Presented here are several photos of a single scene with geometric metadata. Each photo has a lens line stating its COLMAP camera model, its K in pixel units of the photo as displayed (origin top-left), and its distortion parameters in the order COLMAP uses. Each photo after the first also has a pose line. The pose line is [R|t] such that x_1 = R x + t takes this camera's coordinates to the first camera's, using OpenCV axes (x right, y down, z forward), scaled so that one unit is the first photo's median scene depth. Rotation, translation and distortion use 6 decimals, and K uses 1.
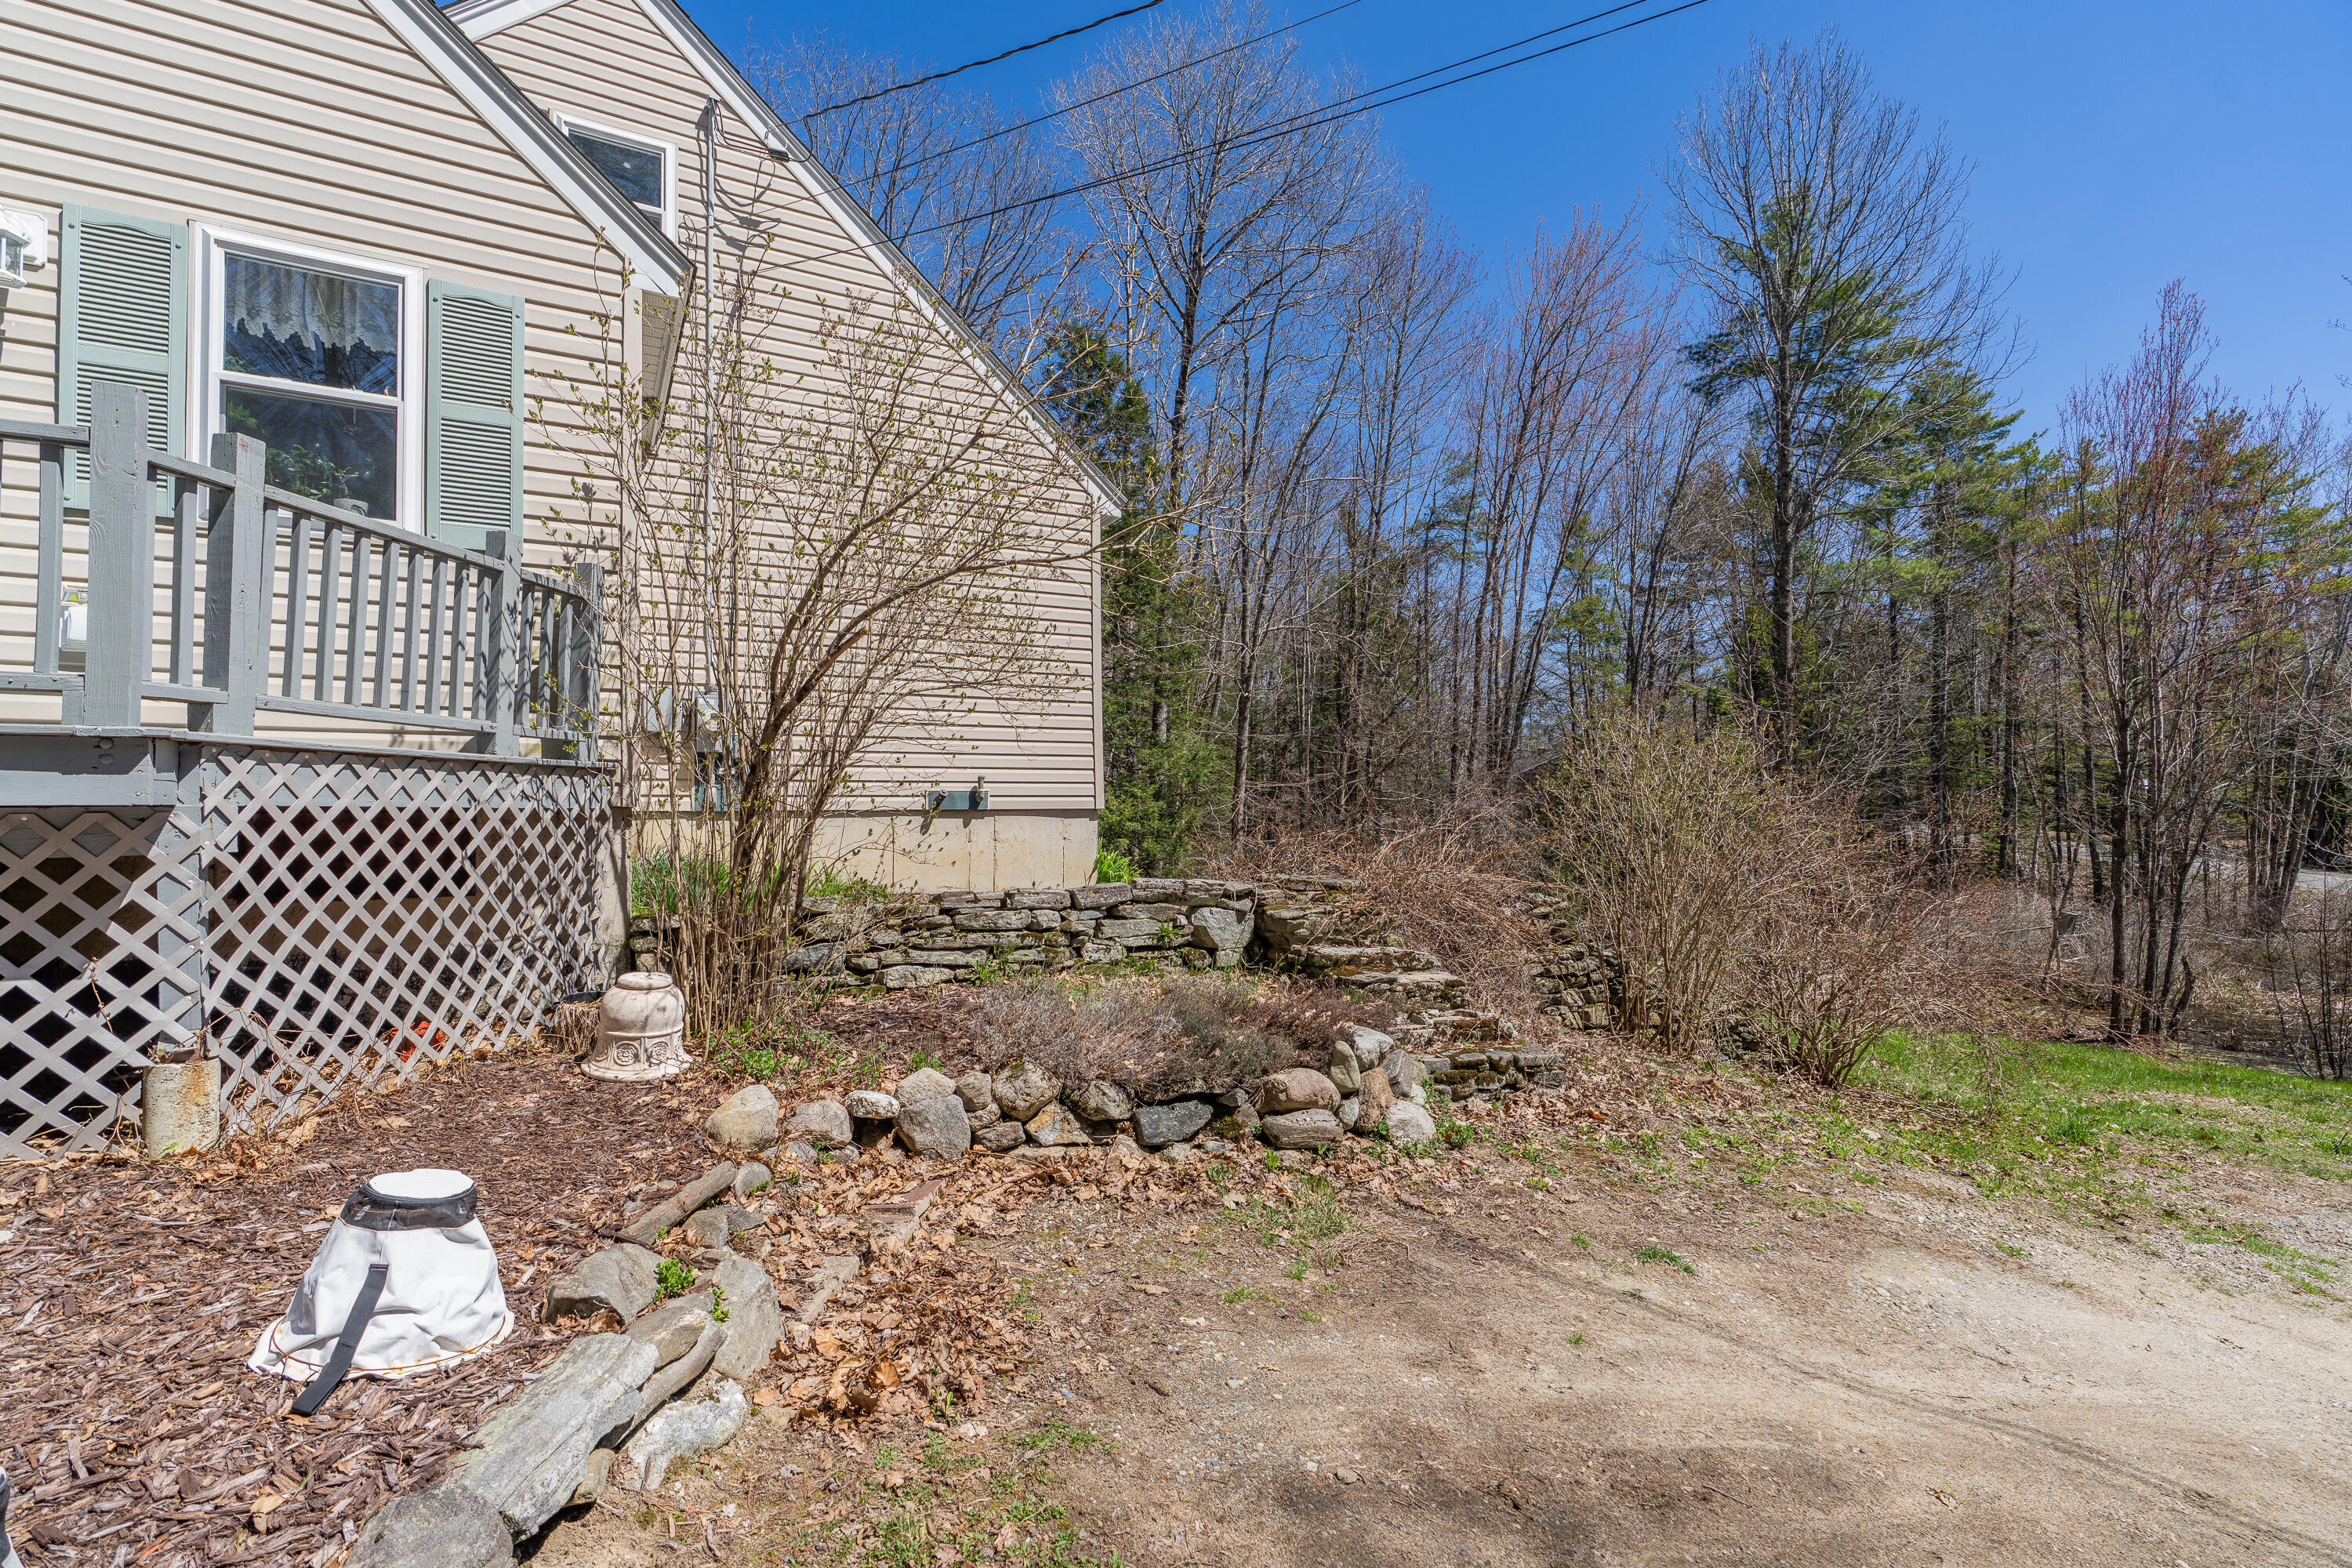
lens RADIAL K [[1053.3, 0, 1172.6], [0, 1053.3, 789.2], [0, 0, 1]] dist [-0.012670, 0.005558]
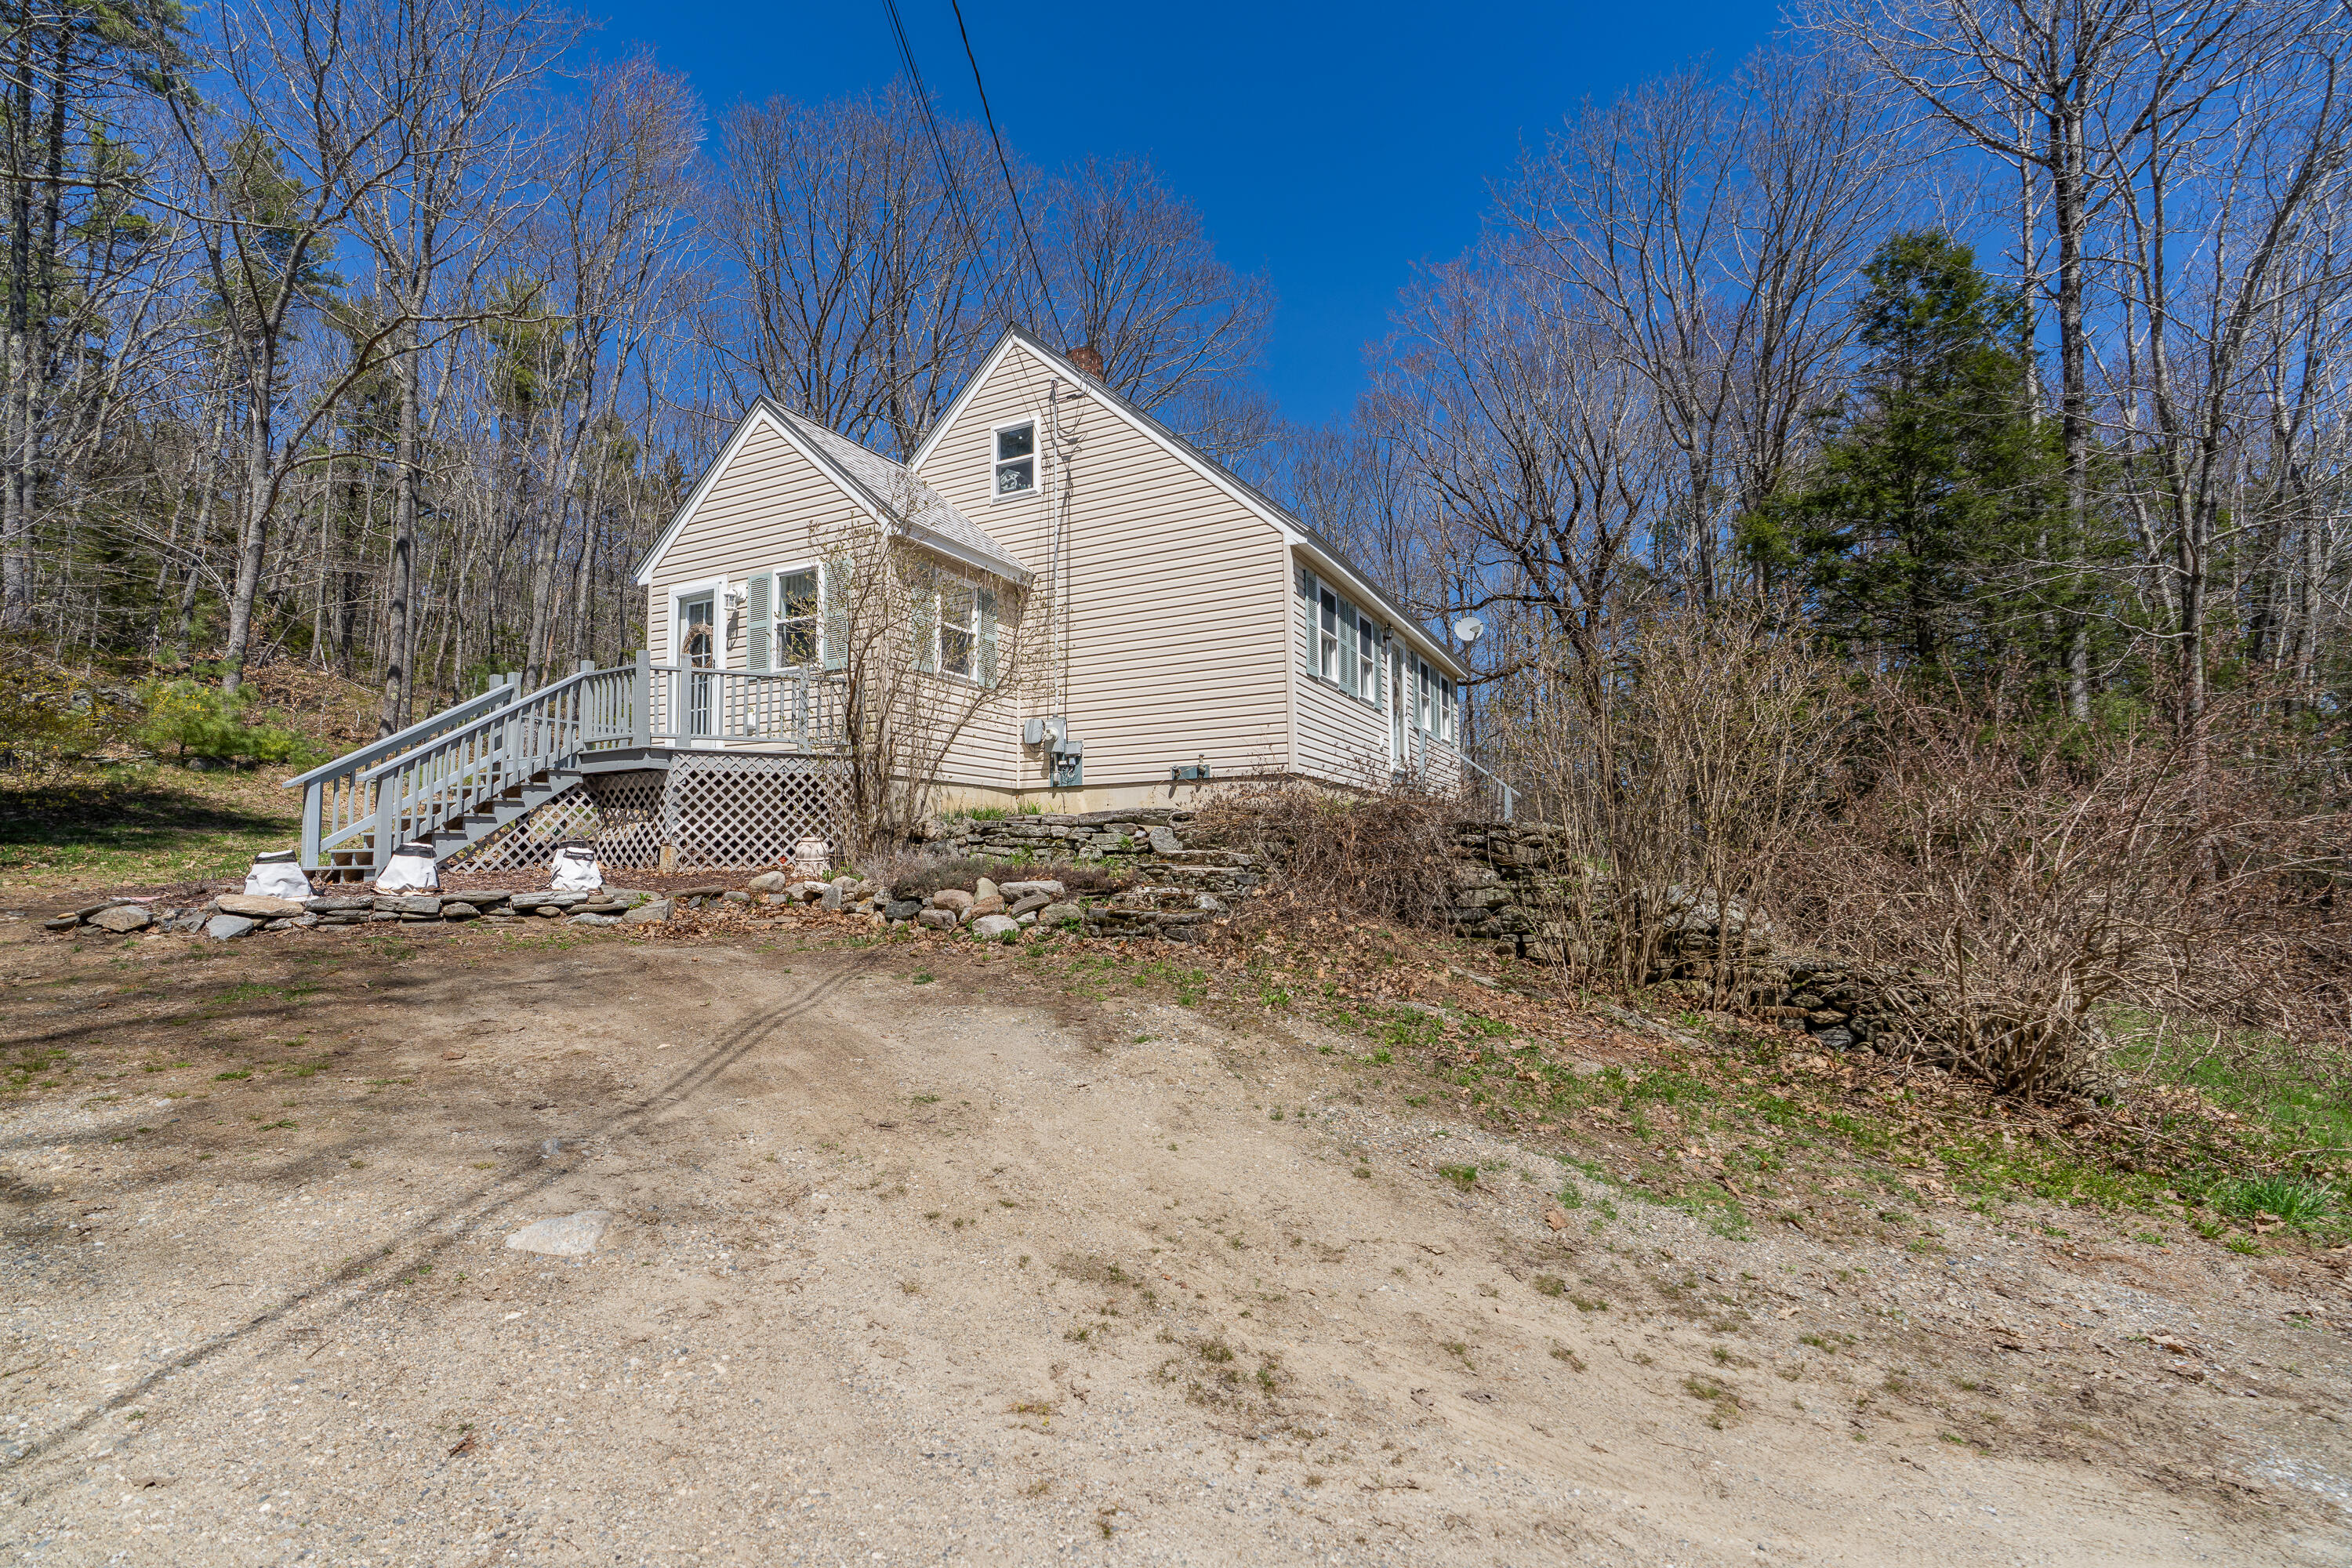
lens RADIAL K [[1053.3, 0, 1157.7], [0, 1053.3, 783.8], [0, 0, 1]] dist [-0.012670, 0.005558]
pose [[0.547624, -0.066197, -0.834102, 1.764321], [0.028990, 0.997768, -0.060153, 0.202279], [0.836222, 0.008761, 0.548321, 0.310461]]
